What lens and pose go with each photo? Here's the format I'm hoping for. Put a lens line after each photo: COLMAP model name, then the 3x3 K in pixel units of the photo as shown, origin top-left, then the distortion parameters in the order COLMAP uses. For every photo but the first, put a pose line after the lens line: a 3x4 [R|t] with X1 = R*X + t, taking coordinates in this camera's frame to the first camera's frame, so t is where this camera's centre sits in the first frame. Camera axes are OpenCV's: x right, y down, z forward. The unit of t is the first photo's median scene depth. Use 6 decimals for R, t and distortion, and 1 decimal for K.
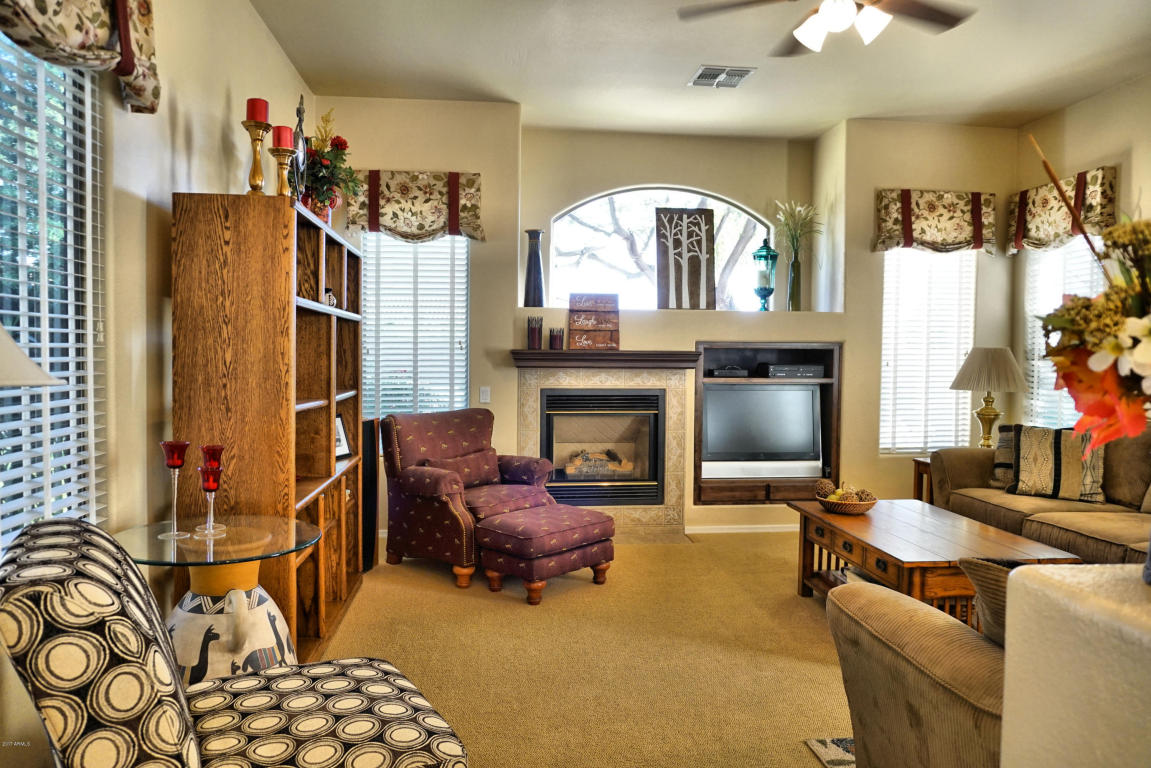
lens RADIAL K [[805.0, 0, 575.3], [0, 805.0, 380.1], [0, 0, 1]] dist [-0.029568, 0.018676]
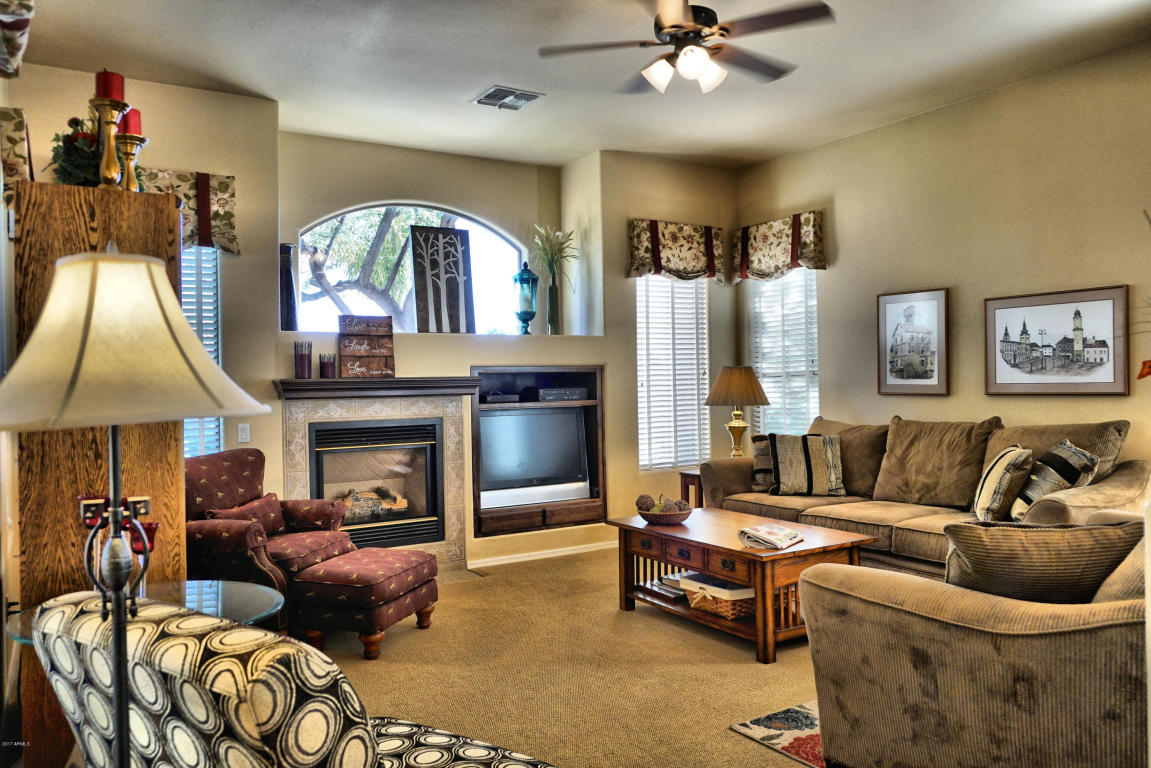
lens RADIAL K [[879.1, 0, 575.8], [0, 879.1, 382.2], [0, 0, 1]] dist [-0.026048, 0.011507]
pose [[0.898465, -0.025985, 0.438276, -0.208084], [0.041730, 0.998782, -0.026330, 0.003588], [-0.437058, 0.041946, 0.898455, 0.003844]]
